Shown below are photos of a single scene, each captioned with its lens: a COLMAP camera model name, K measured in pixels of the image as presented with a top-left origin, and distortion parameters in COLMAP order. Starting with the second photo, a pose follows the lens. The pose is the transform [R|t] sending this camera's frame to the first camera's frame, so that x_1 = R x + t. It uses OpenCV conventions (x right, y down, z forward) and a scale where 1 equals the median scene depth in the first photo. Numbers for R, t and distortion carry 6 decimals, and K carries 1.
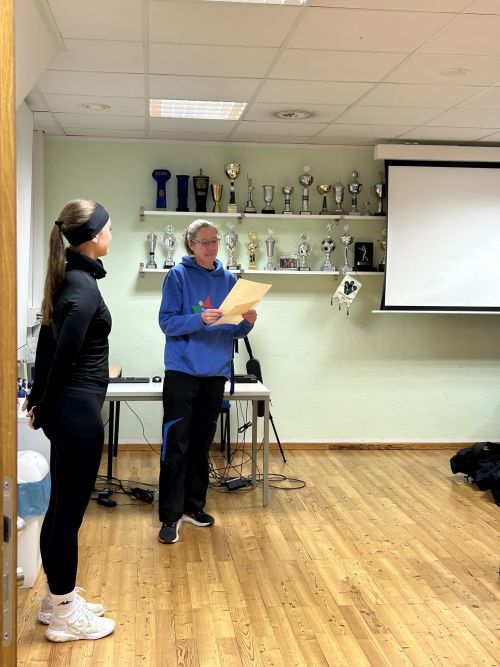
lens RADIAL K [[874.2, 0, 248.0], [0, 874.2, 331.3], [0, 0, 1]] dist [0.071735, 0.000000]
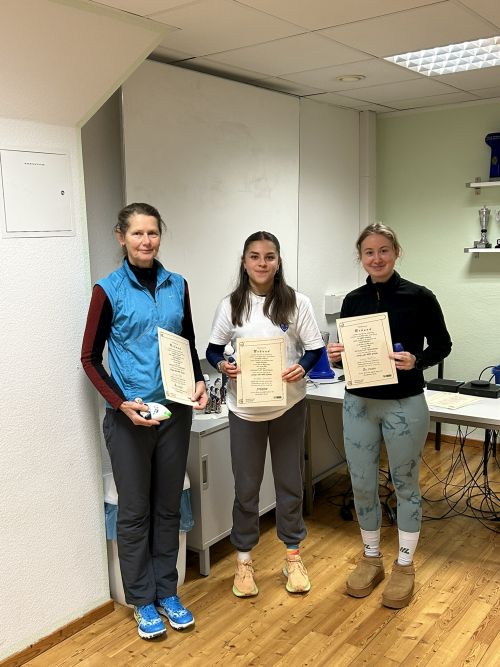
lens RADIAL K [[702.8, 0, 250.6], [0, 702.8, 331.5], [0, 0, 1]] dist [0.024230, 0.000000]
pose [[0.730158, 0.062084, -0.680452, 0.215615], [-0.003616, 0.996201, 0.087013, -0.050816], [0.683269, -0.061073, 0.727608, 0.327993]]
